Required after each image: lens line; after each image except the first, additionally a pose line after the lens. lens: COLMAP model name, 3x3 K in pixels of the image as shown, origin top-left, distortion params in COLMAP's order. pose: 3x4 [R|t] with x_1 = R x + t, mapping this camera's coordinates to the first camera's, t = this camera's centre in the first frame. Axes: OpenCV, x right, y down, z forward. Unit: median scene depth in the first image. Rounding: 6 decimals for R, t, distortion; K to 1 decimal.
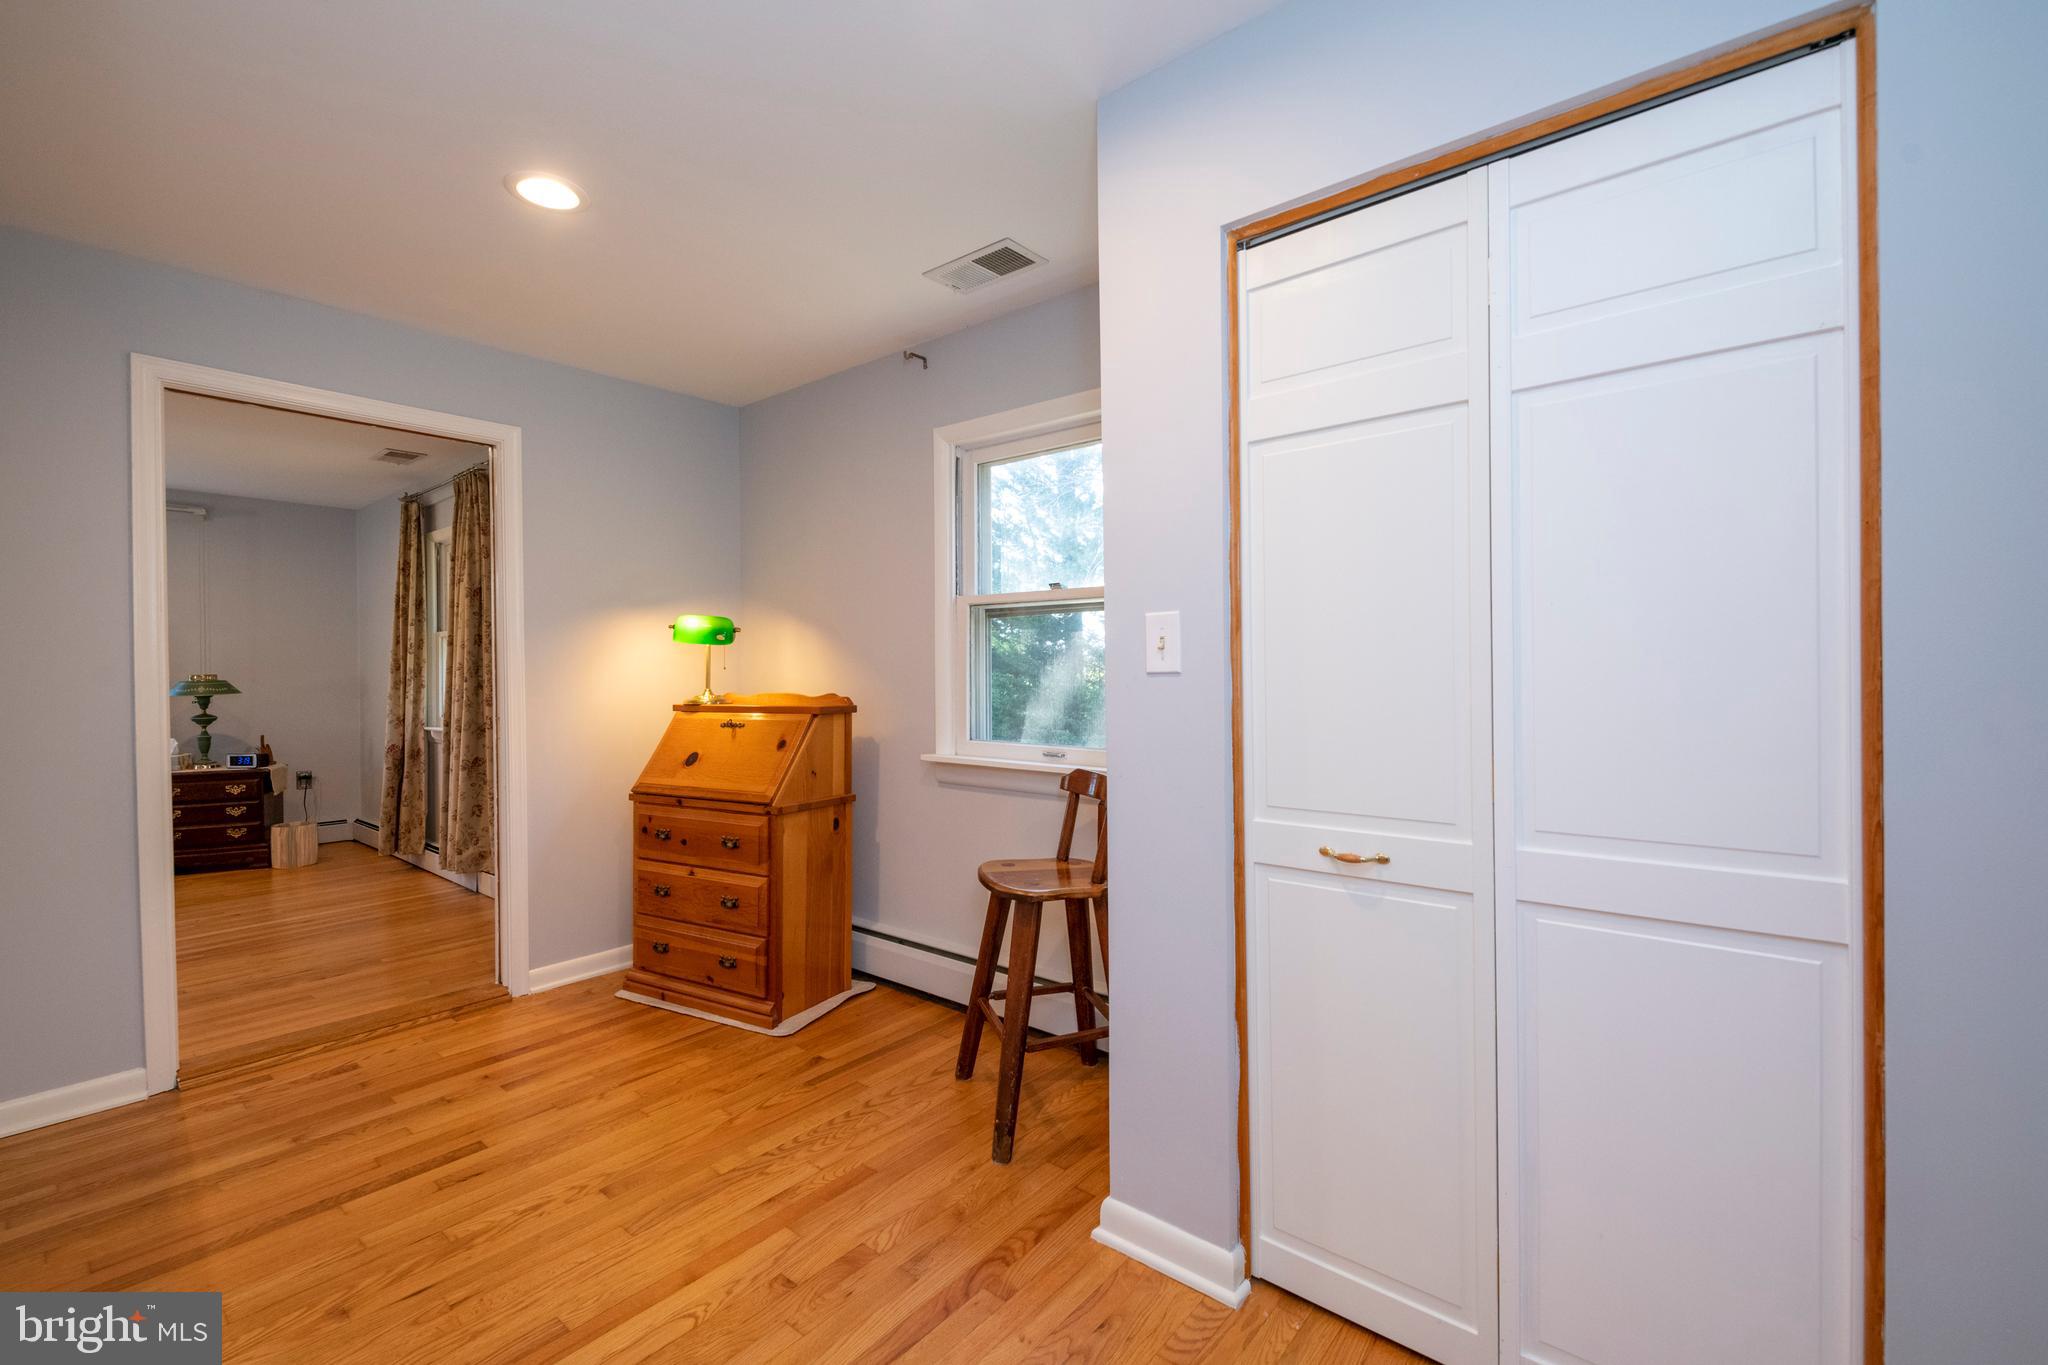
lens RADIAL K [[870.0, 0, 1016.8], [0, 870.0, 671.4], [0, 0, 1]] dist [0.011096, -0.005745]
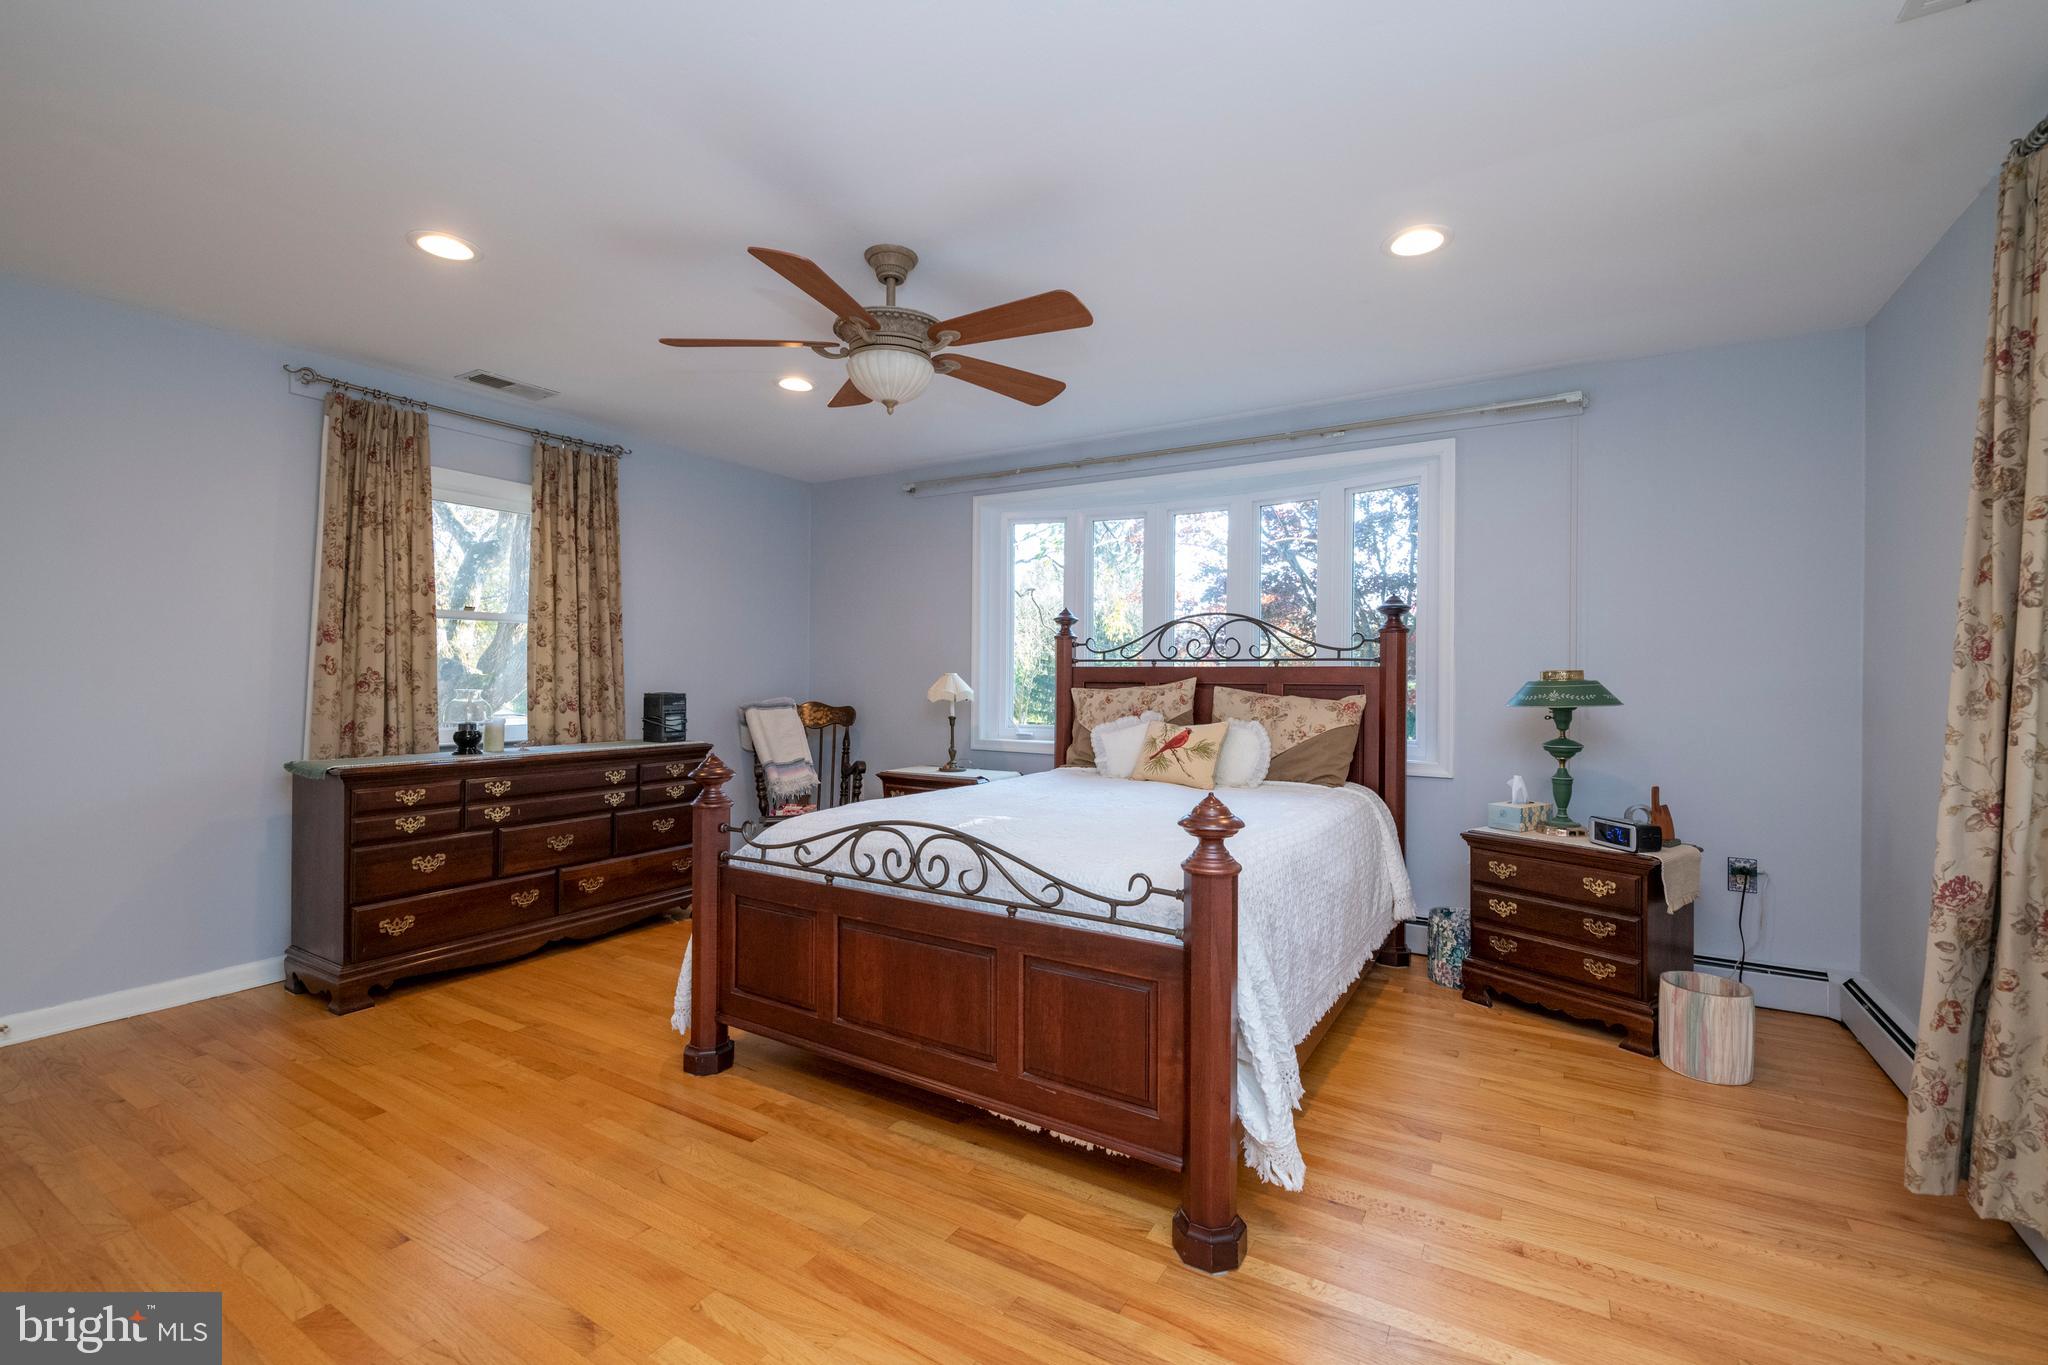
lens RADIAL K [[870.0, 0, 1035.0], [0, 870.0, 679.4], [0, 0, 1]] dist [0.011096, -0.005745]
pose [[0.162919, 0.013780, -0.986543, -0.421010], [-0.009695, 0.999877, 0.012365, 0.005879], [0.986592, 0.007550, 0.163033, 0.565454]]
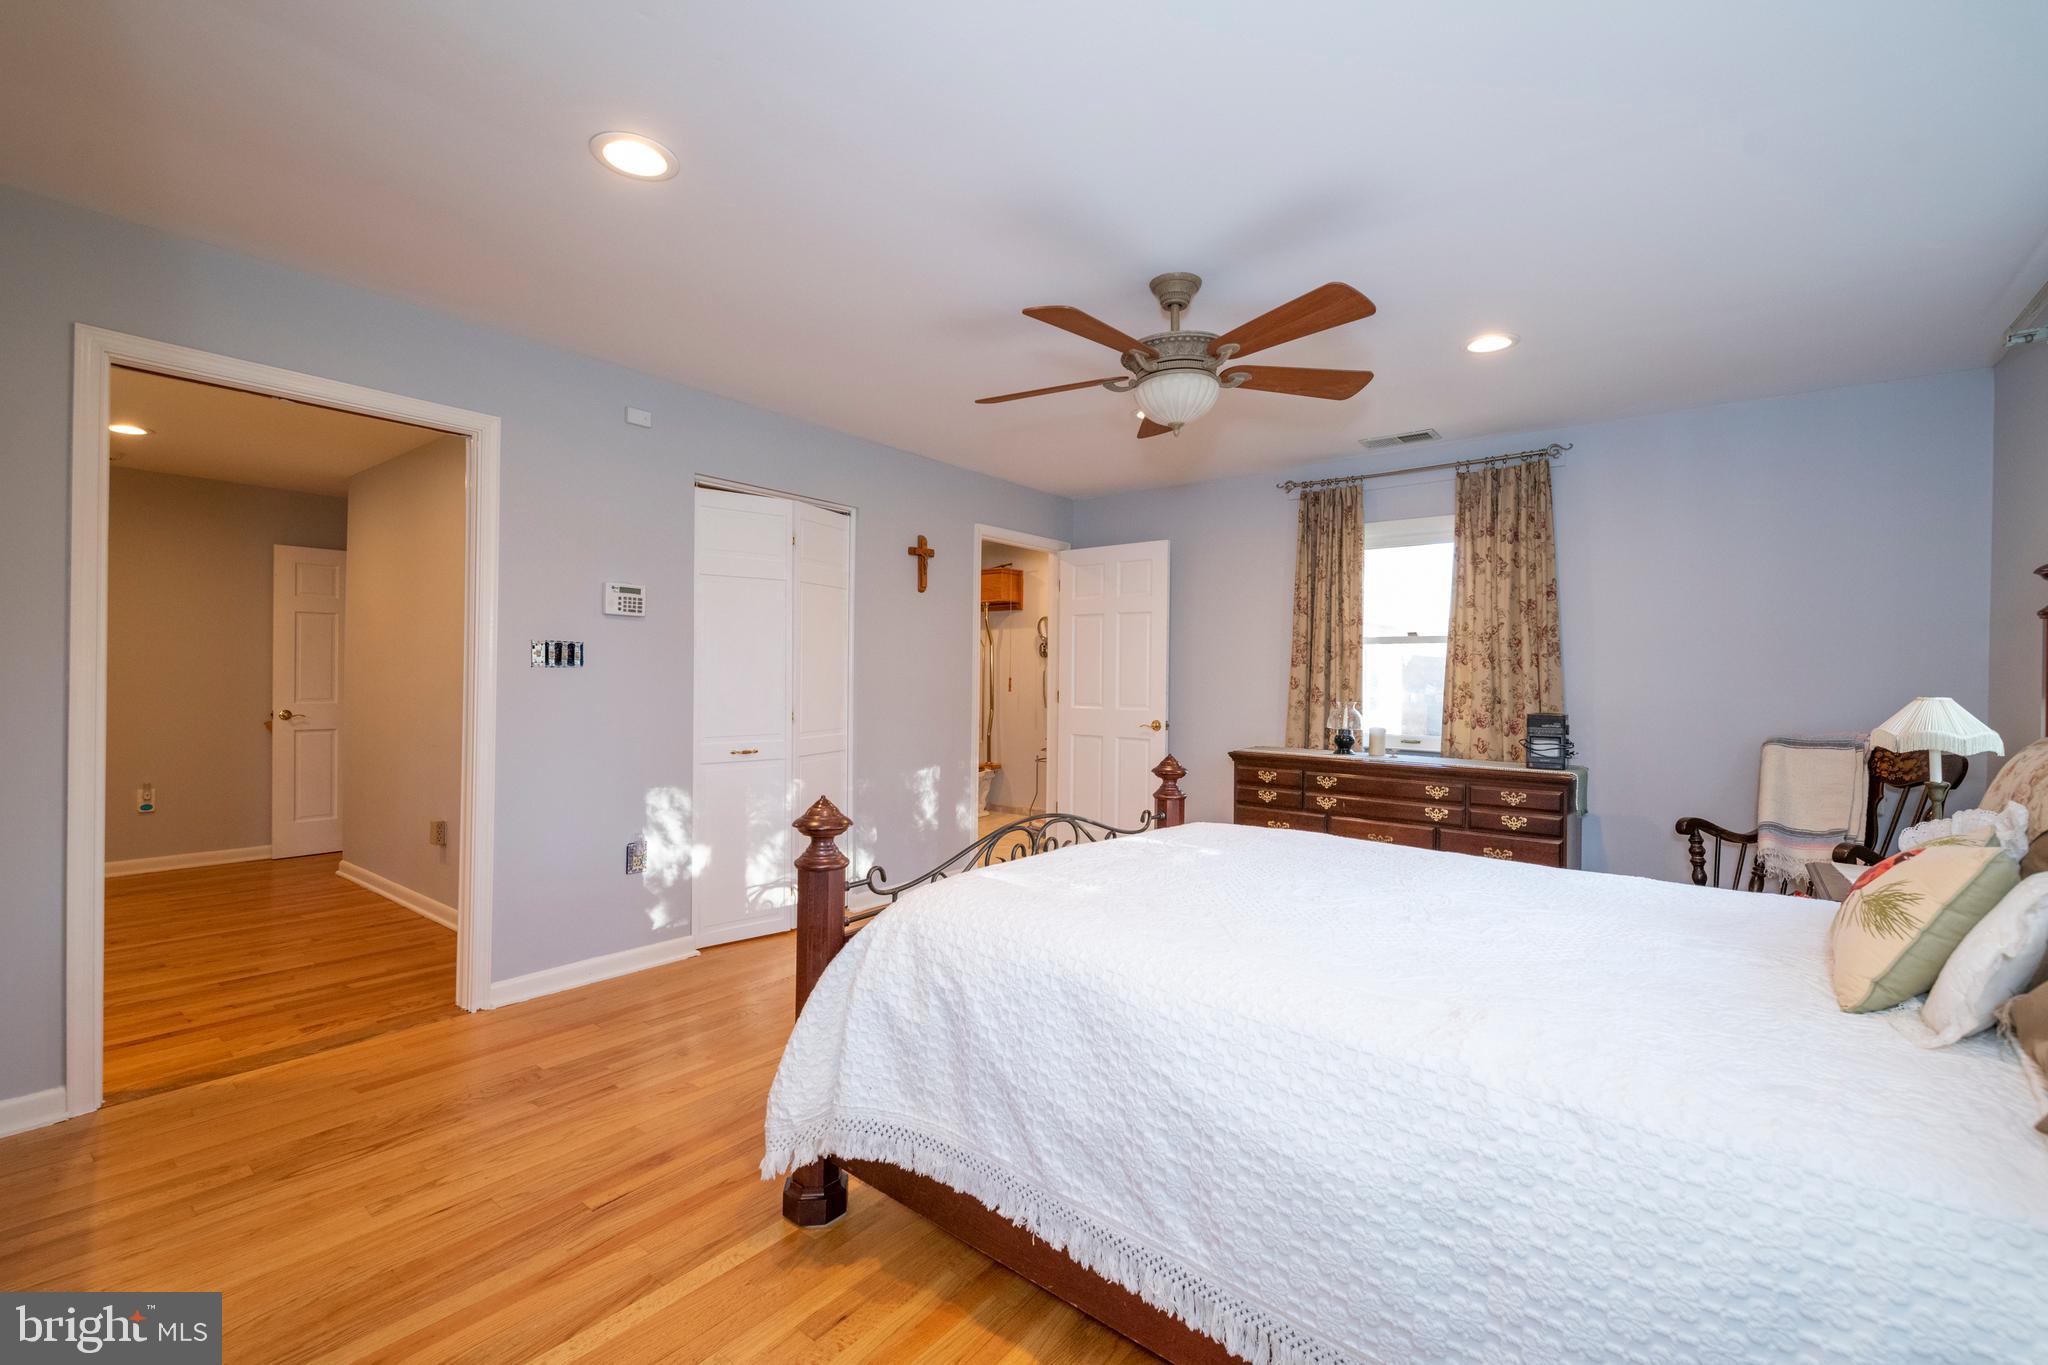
lens RADIAL K [[870.0, 0, 1029.9], [0, 870.0, 679.7], [0, 0, 1]] dist [0.011096, -0.005745]
pose [[-0.999427, 0.002299, -0.033760, -0.753736], [0.001897, 0.999927, 0.011918, -0.003712], [0.033785, 0.011848, -0.999359, 0.980505]]
